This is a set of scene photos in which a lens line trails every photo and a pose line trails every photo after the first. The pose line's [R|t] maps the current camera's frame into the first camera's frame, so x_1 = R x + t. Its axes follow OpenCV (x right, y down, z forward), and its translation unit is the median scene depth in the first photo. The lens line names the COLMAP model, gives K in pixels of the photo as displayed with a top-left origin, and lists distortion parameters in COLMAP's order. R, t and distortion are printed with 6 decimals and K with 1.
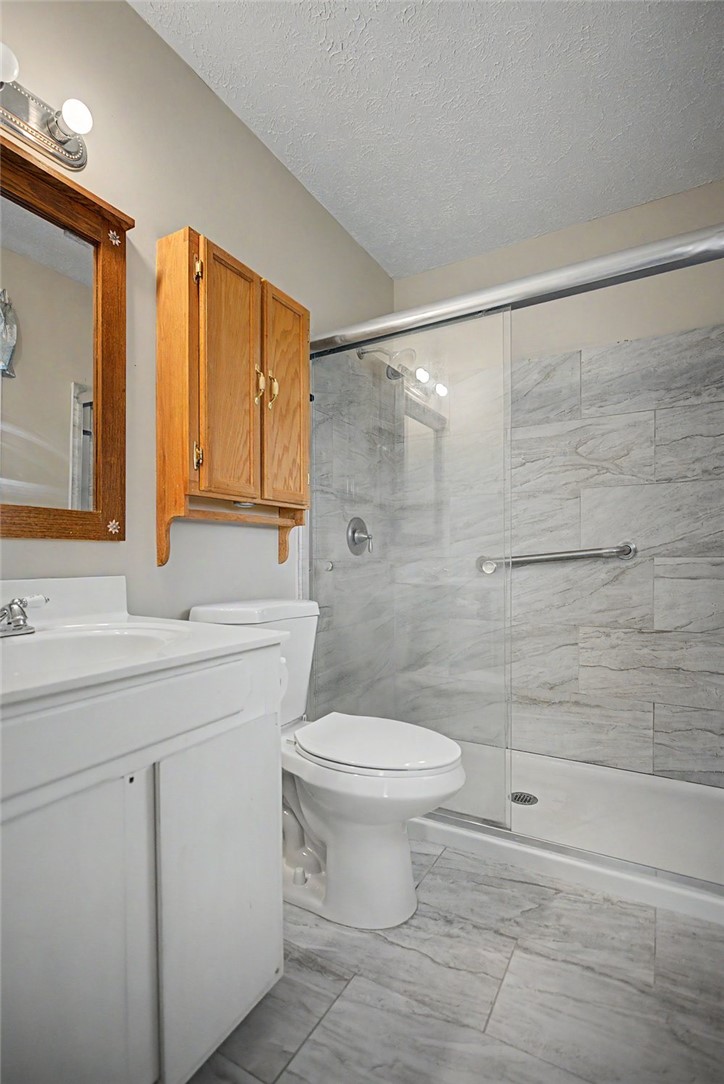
lens RADIAL K [[503.3, 0, 358.6], [0, 503.3, 556.2], [0, 0, 1]] dist [0.003432, -0.000588]
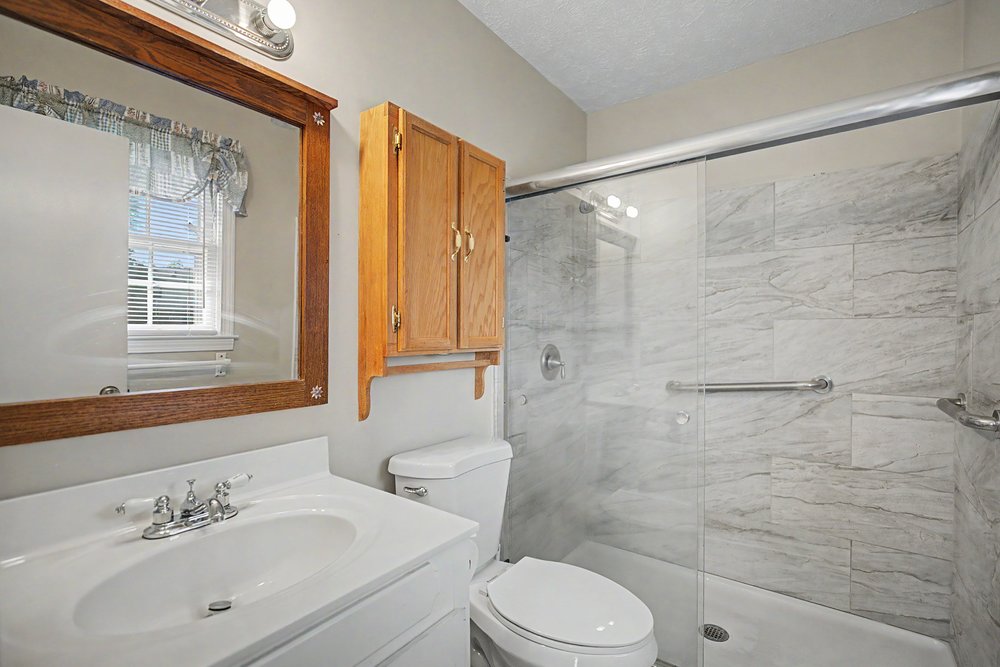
lens RADIAL K [[451.0, 0, 512.8], [0, 451.0, 329.2], [0, 0, 1]] dist [0.000621, 0.000747]
pose [[0.996065, 0.005384, -0.088465, 0.002443], [-0.005608, 0.999982, -0.002289, -0.120251], [0.088451, 0.002776, 0.996077, 0.062863]]
